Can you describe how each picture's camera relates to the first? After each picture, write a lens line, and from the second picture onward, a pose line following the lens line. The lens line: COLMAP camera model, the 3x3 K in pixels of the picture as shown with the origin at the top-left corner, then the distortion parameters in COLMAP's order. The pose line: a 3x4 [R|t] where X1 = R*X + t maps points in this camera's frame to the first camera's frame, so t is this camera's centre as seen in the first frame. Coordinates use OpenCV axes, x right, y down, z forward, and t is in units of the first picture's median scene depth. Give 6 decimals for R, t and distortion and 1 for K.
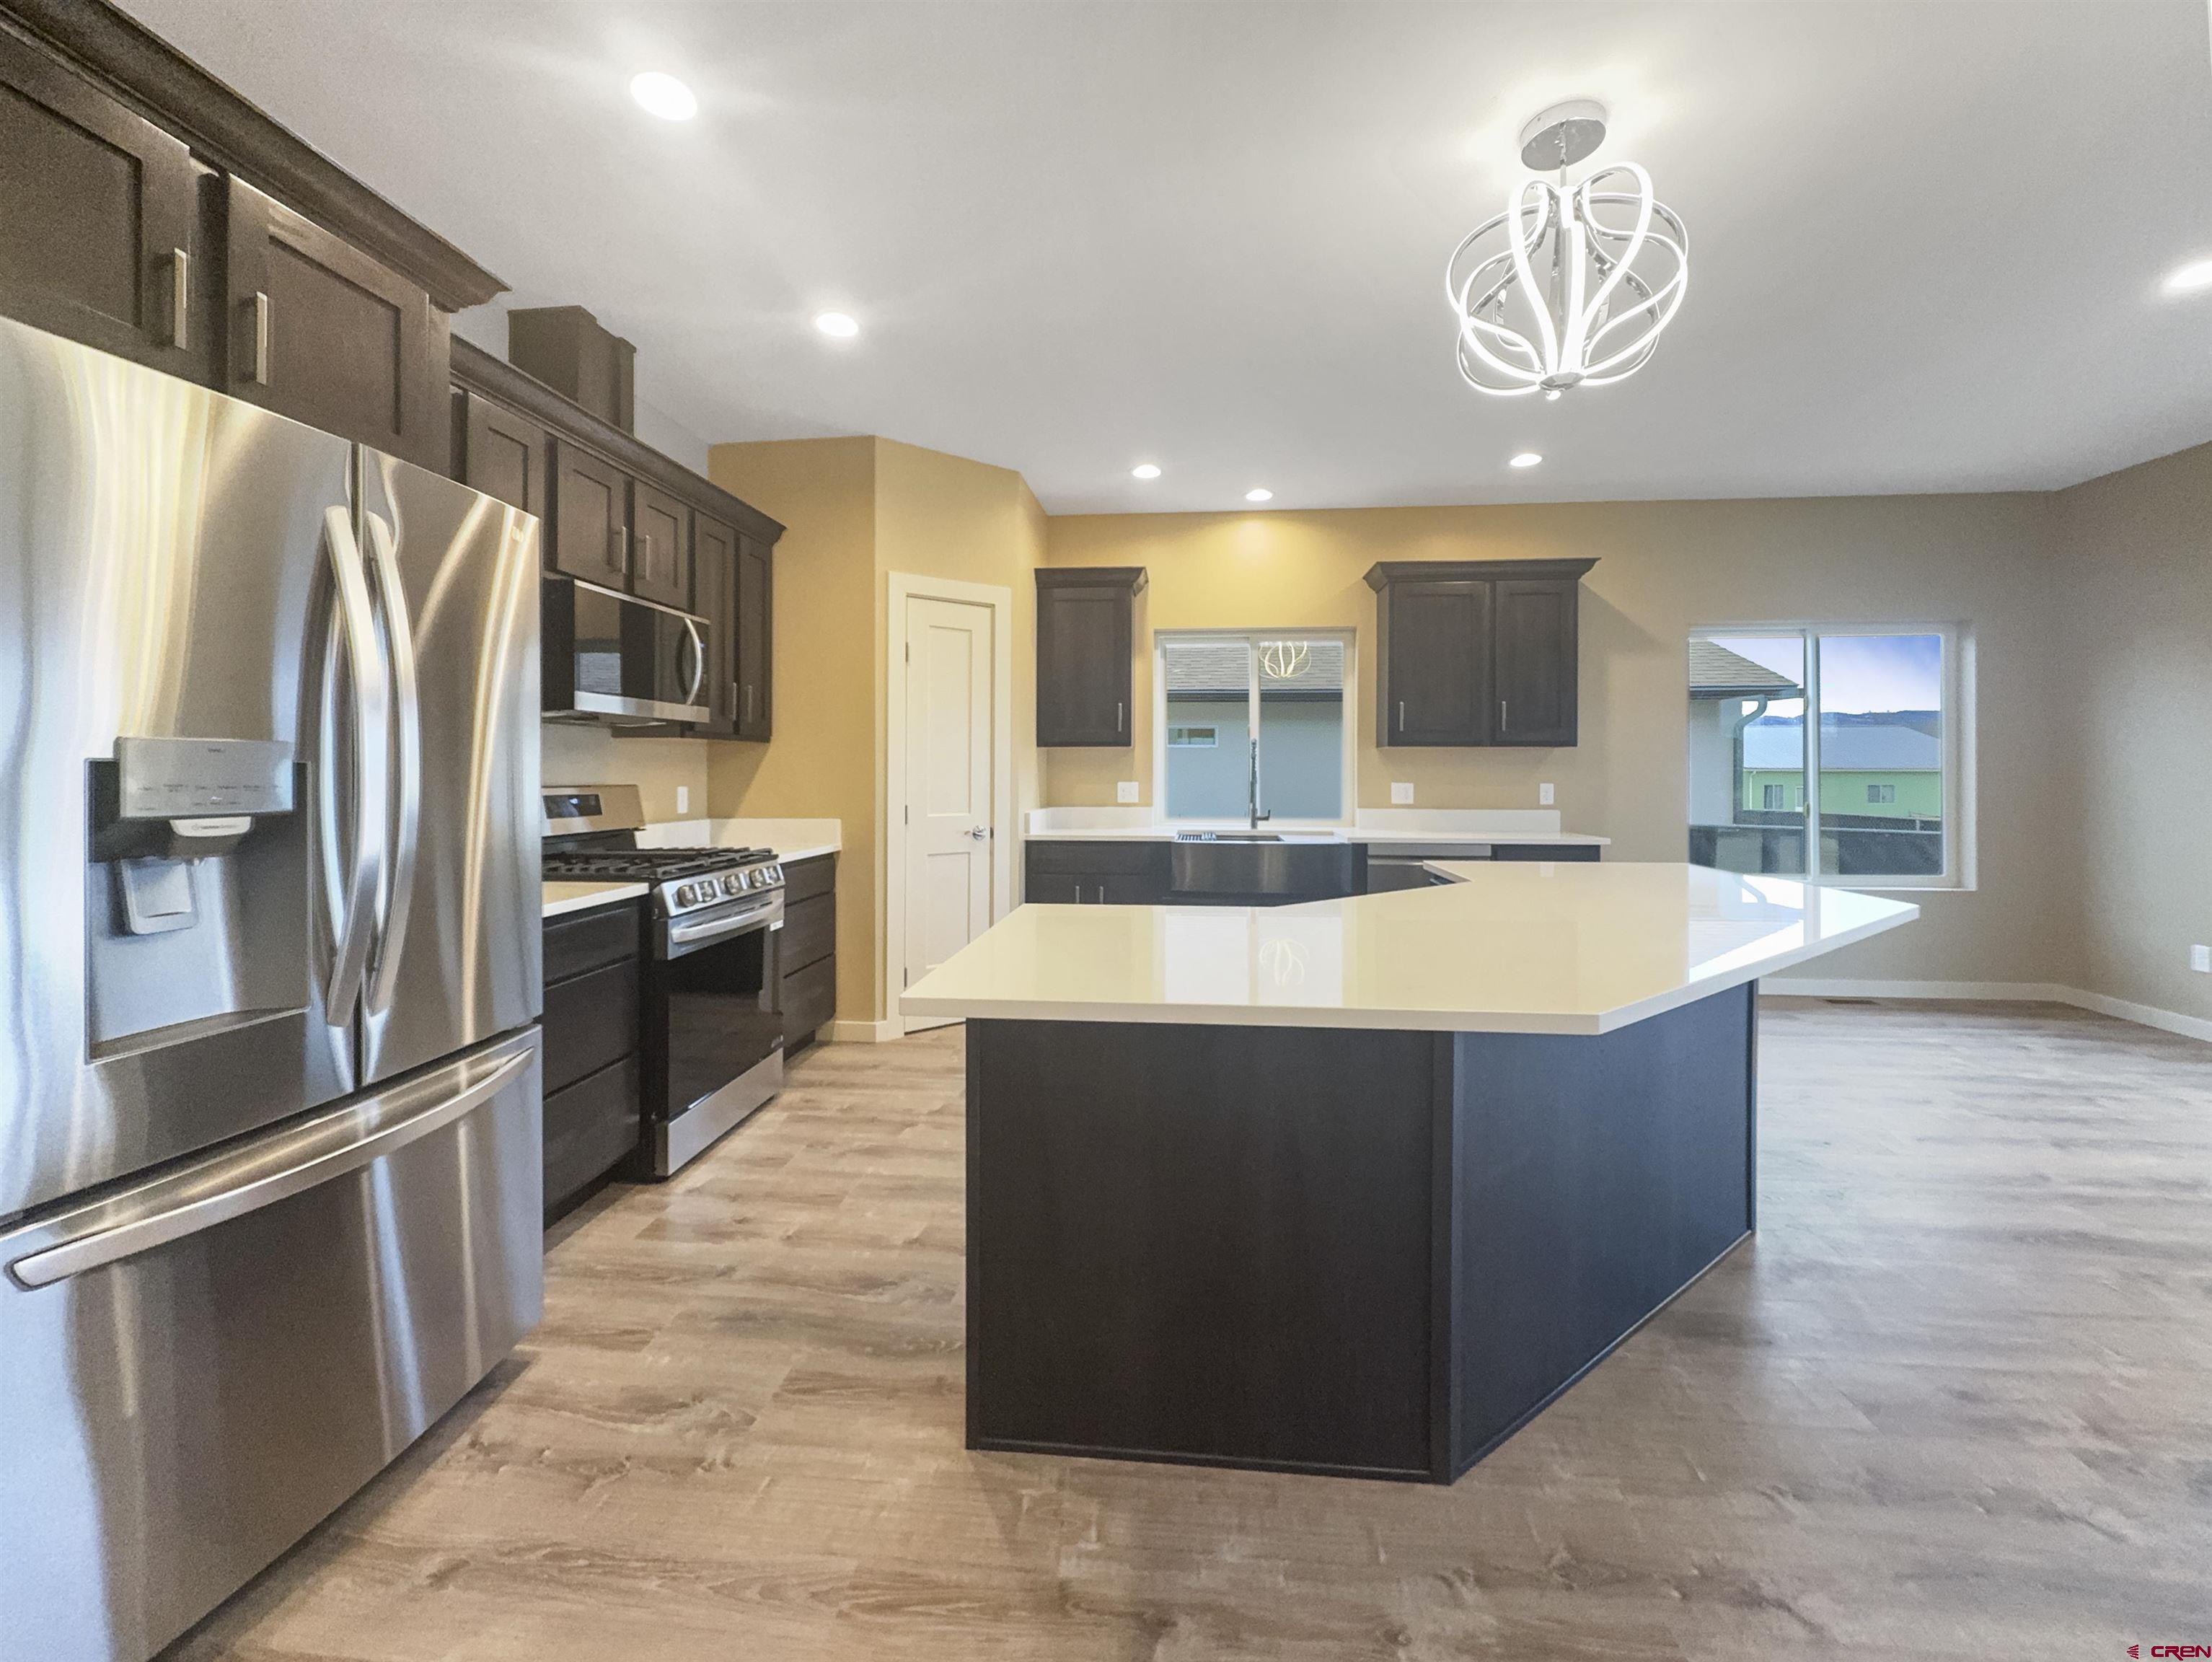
lens RADIAL K [[908.2, 0, 1104.9], [0, 908.2, 765.3], [0, 0, 1]] dist [-0.000707, 0.000131]
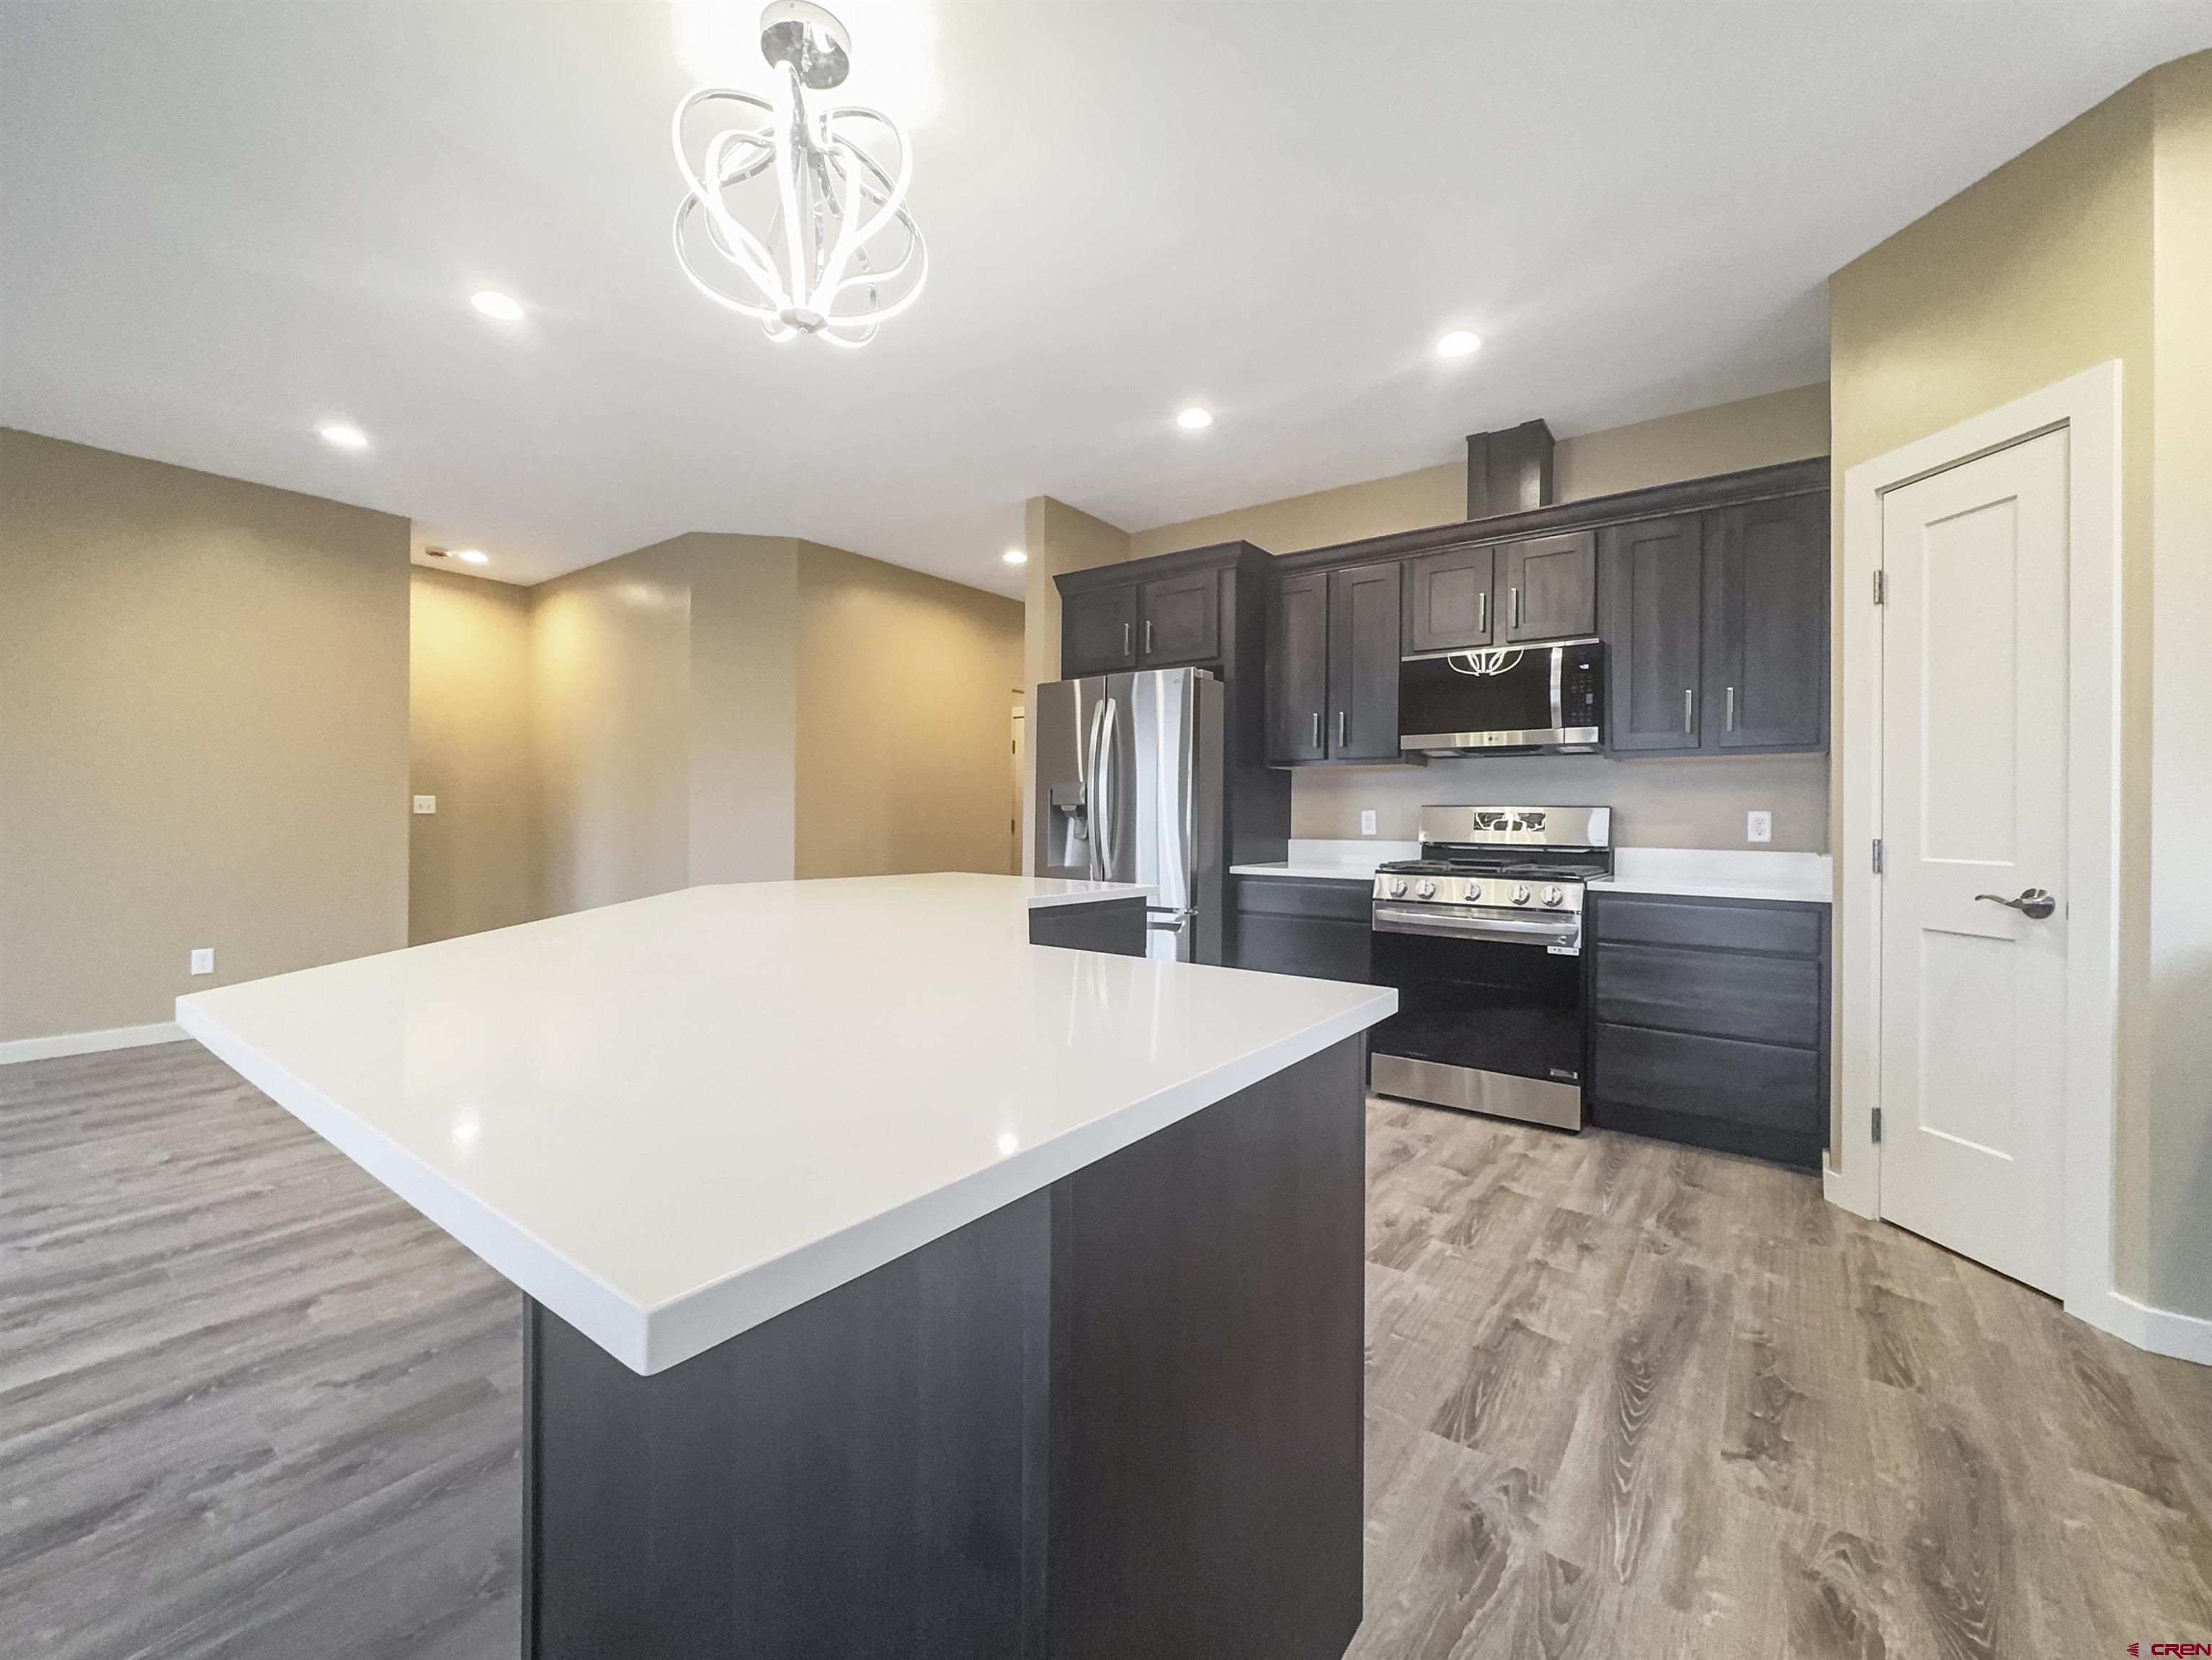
lens RADIAL K [[900.3, 0, 1112.8], [0, 900.3, 818.3], [0, 0, 1]] dist [0.000776, 0.000093]
pose [[-0.512901, -0.004214, -0.858437, 0.595593], [-0.005768, 0.999982, -0.001463, 0.035922], [0.858428, 0.004201, -0.512917, 0.931226]]
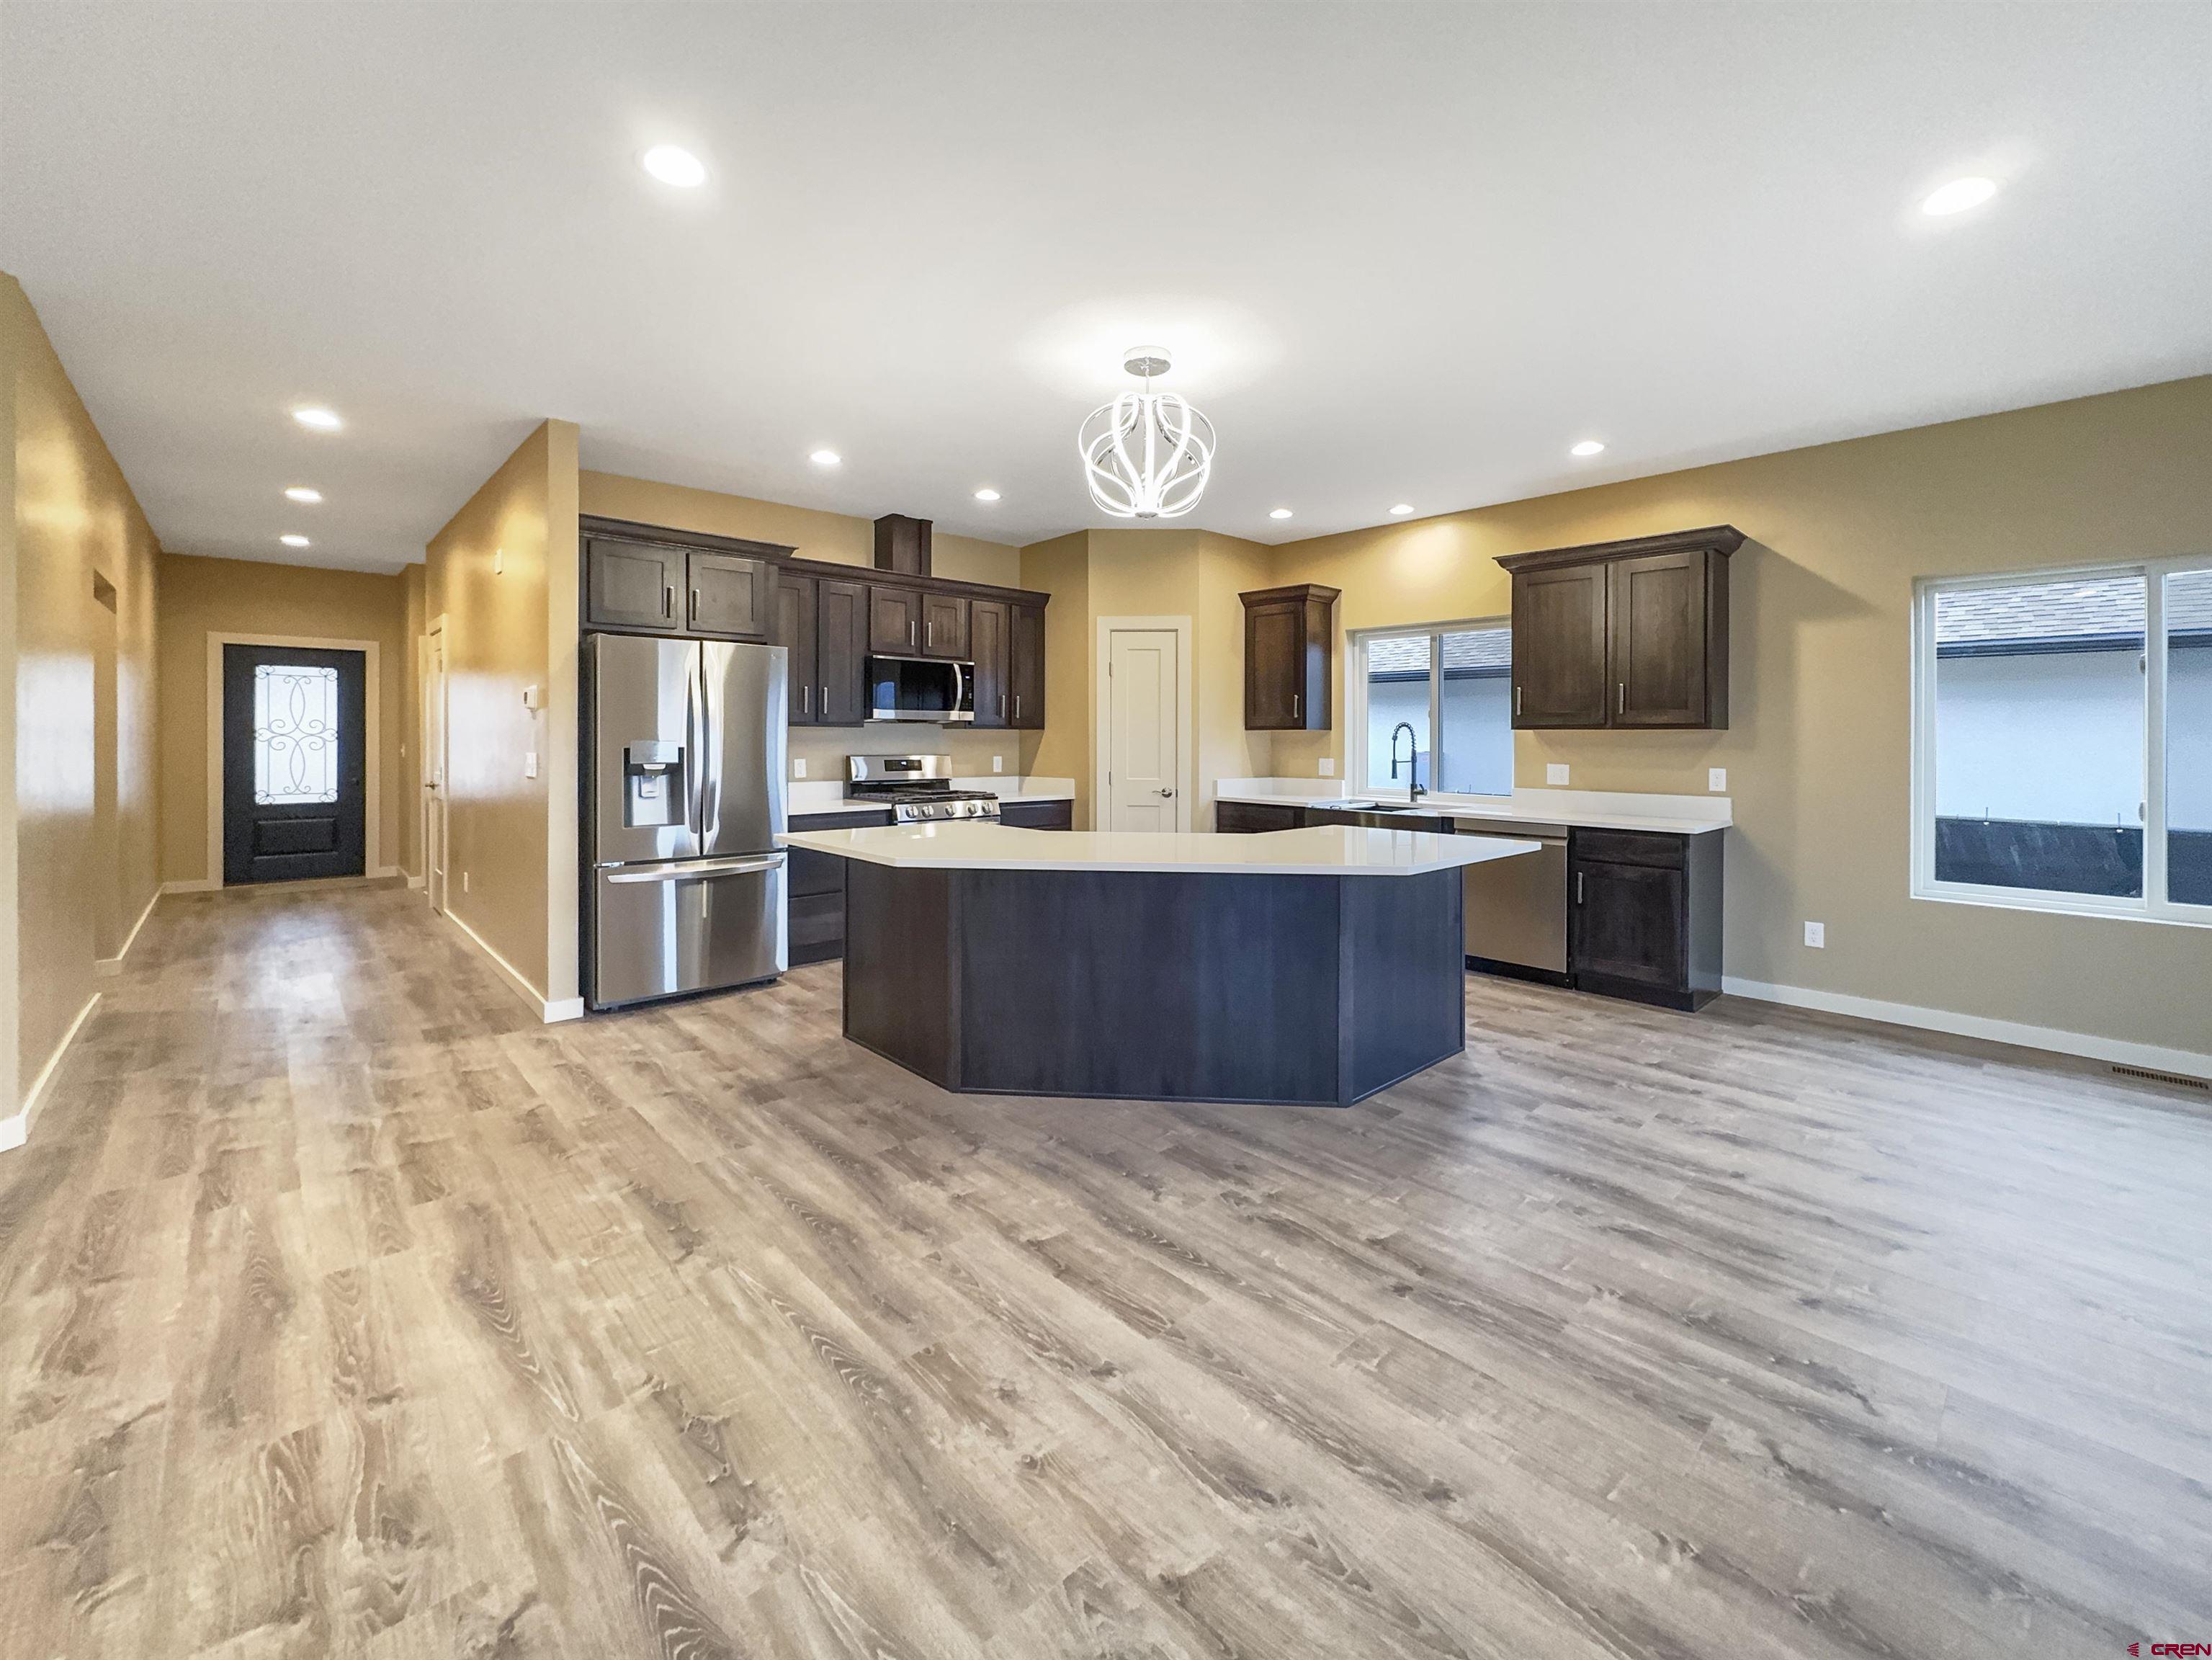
lens RADIAL K [[914.1, 0, 1091.9], [0, 914.1, 738.5], [0, 0, 1]] dist [-0.000007, 0.000316]
pose [[0.742897, 0.003189, -0.669398, 0.816817], [-0.000840, 0.999992, 0.003832, -0.016983], [0.669405, -0.002284, 0.742894, -0.145267]]
